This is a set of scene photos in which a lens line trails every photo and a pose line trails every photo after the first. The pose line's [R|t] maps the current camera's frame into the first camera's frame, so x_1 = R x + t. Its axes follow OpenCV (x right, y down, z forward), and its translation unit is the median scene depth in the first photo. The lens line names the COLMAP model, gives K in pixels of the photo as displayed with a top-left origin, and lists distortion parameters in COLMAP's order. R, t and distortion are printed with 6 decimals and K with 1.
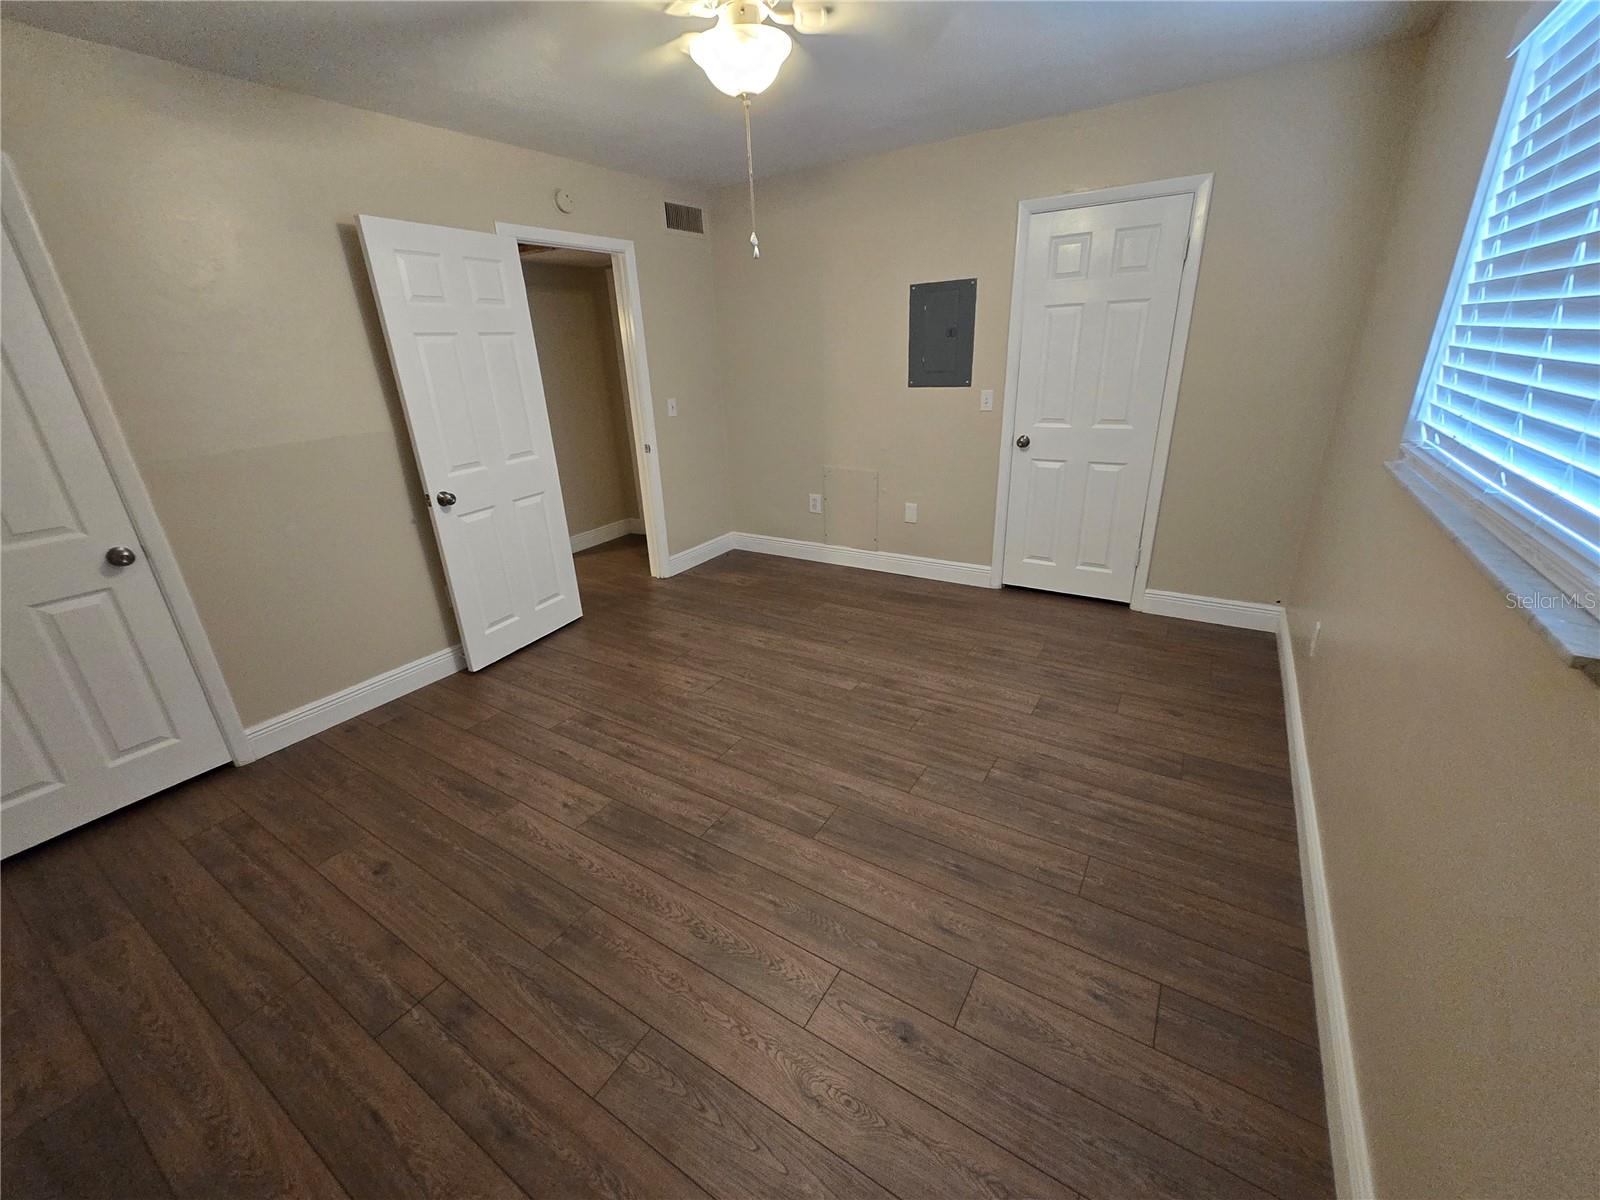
lens RADIAL K [[646.7, 0, 795.4], [0, 646.7, 597.9], [0, 0, 1]] dist [0.000316, 0.000116]
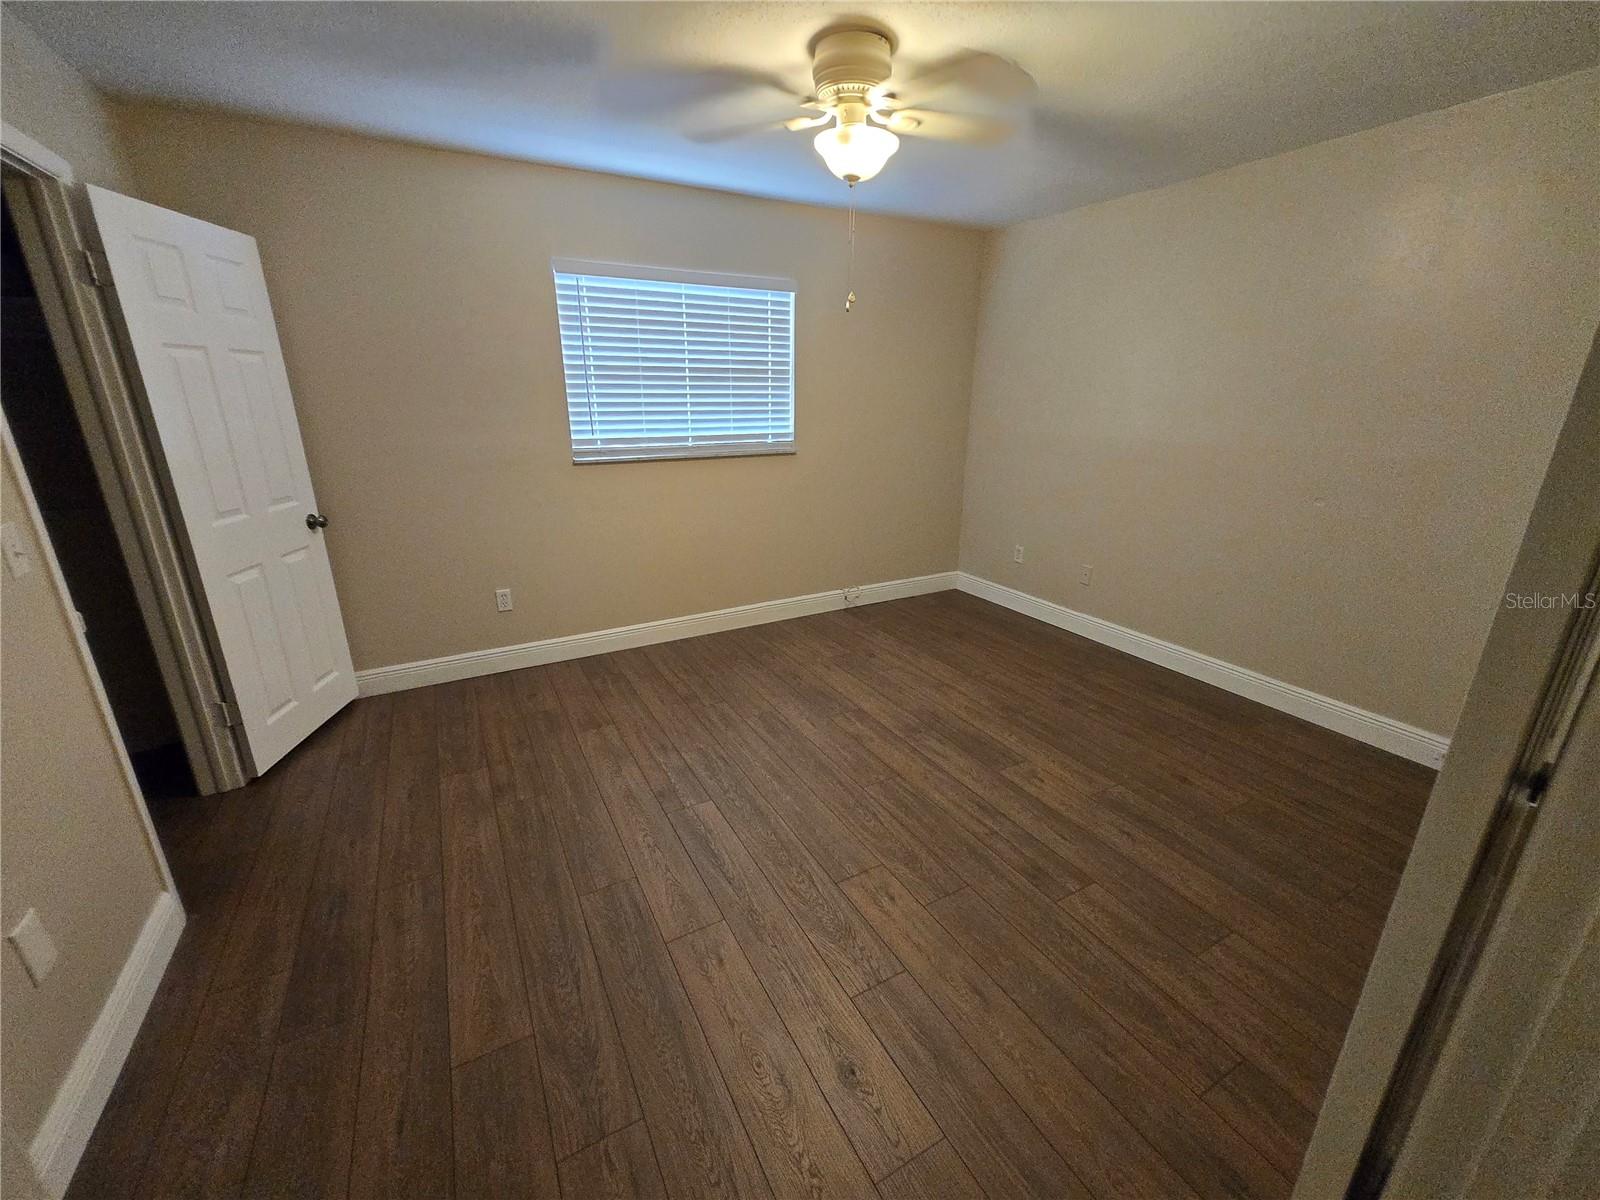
lens RADIAL K [[646.7, 0, 795.4], [0, 646.7, 597.9], [0, 0, 1]] dist [0.000316, 0.000116]
pose [[-0.875607, -0.108560, 0.470666, -0.459705], [0.209531, 0.792595, 0.572617, -0.638186], [-0.435211, 0.600007, -0.671255, 1.689833]]
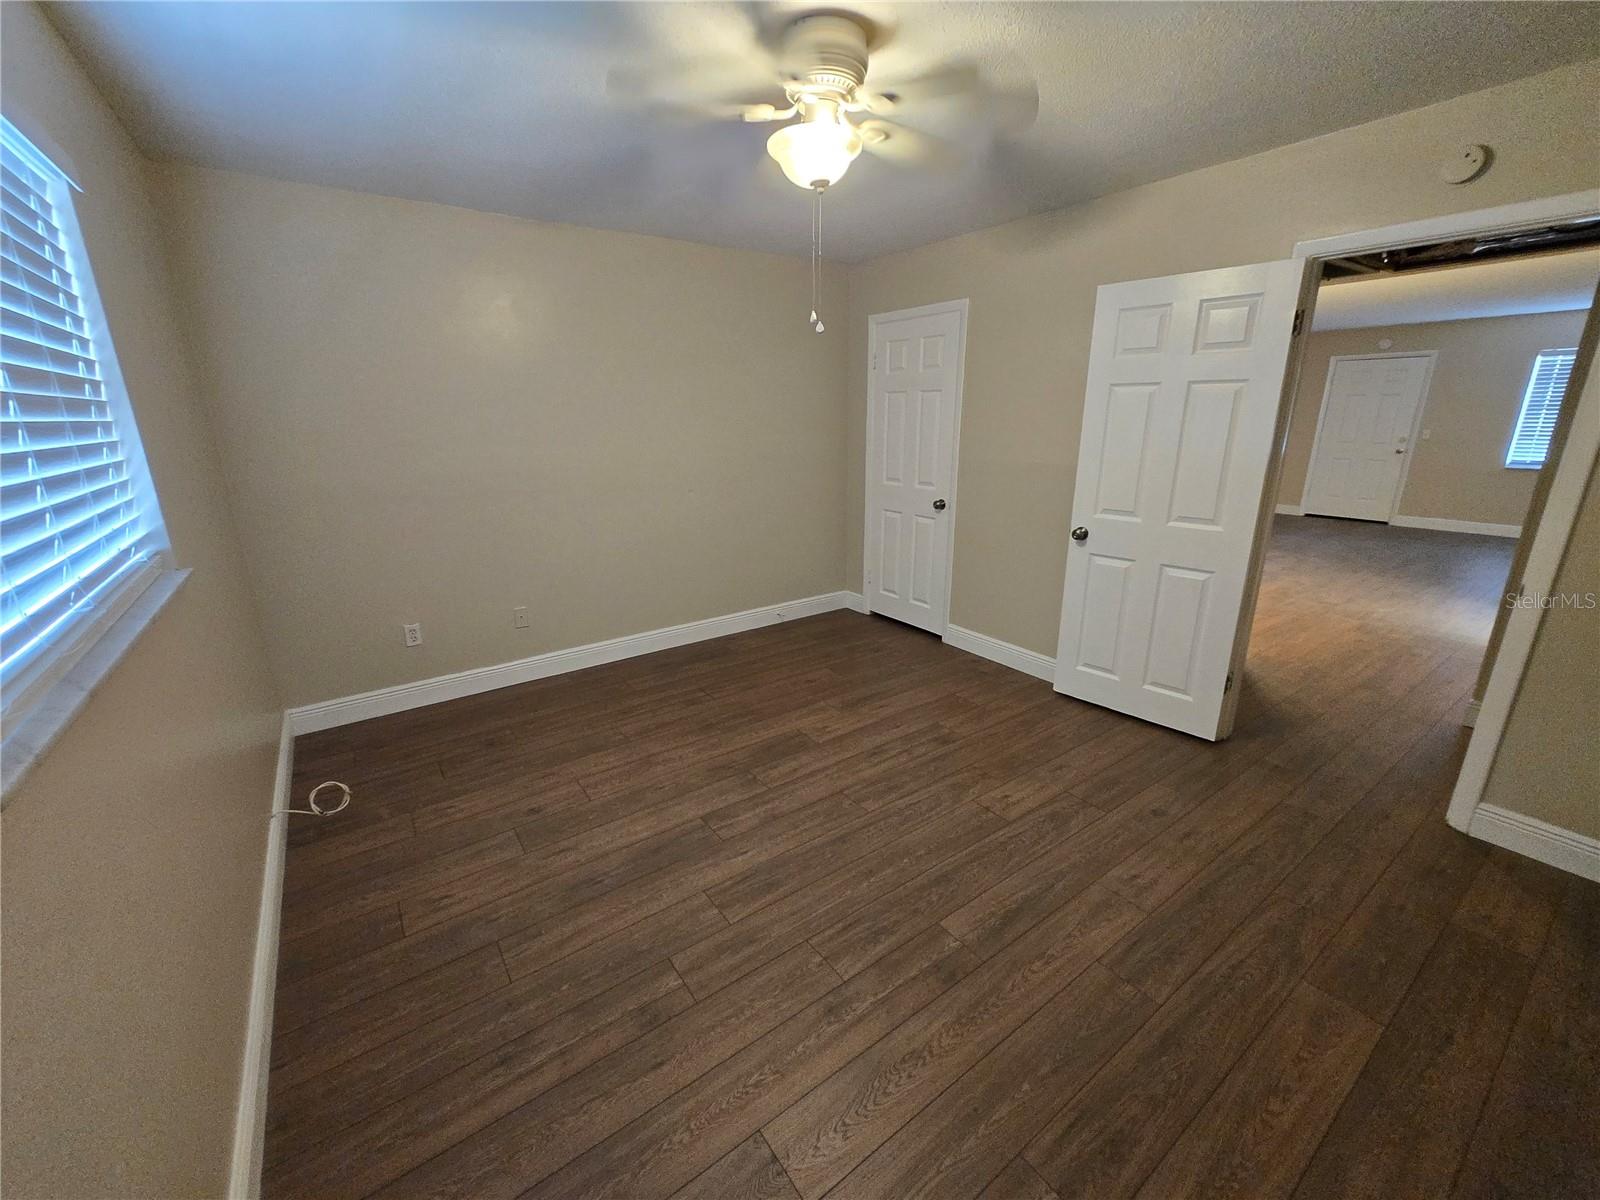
lens RADIAL K [[646.7, 0, 795.4], [0, 646.7, 597.9], [0, 0, 1]] dist [0.000316, 0.000116]
pose [[-0.374915, 0.306269, -0.875007, 0.776221], [-0.312426, 0.846898, 0.430296, -0.476396], [0.872828, 0.434699, -0.221828, 1.092309]]
